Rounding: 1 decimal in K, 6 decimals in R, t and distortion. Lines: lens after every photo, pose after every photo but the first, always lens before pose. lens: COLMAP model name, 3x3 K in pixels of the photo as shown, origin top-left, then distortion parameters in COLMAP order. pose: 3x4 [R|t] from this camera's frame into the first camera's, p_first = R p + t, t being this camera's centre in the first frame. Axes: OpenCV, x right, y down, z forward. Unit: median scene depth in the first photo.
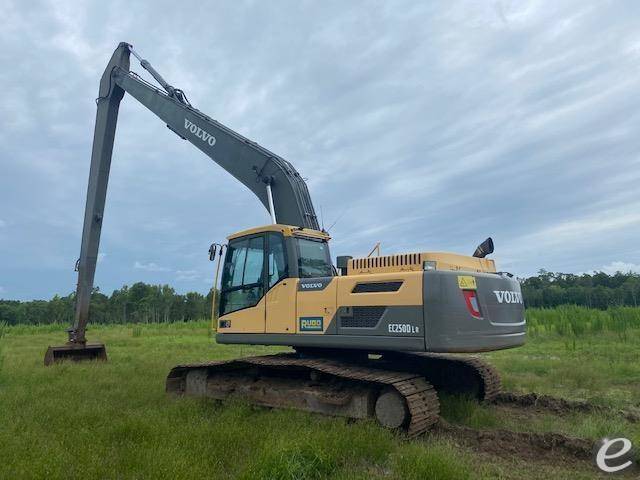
lens RADIAL K [[492.1, 0, 323.2], [0, 492.1, 238.5], [0, 0, 1]] dist [0.034343, -0.046966]
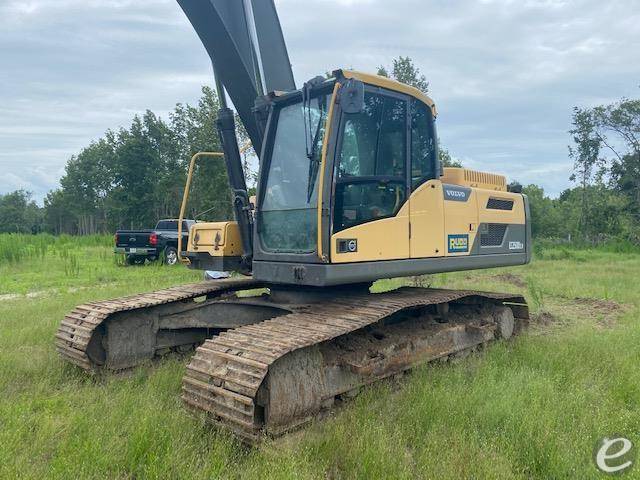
lens RADIAL K [[492.1, 0, 323.2], [0, 492.1, 238.5], [0, 0, 1]] dist [0.034343, -0.046966]
pose [[0.106837, 0.006339, 0.994256, -0.828911], [-0.147850, 0.988963, 0.009582, 0.192350], [-0.983222, -0.148025, 0.106595, 1.139030]]
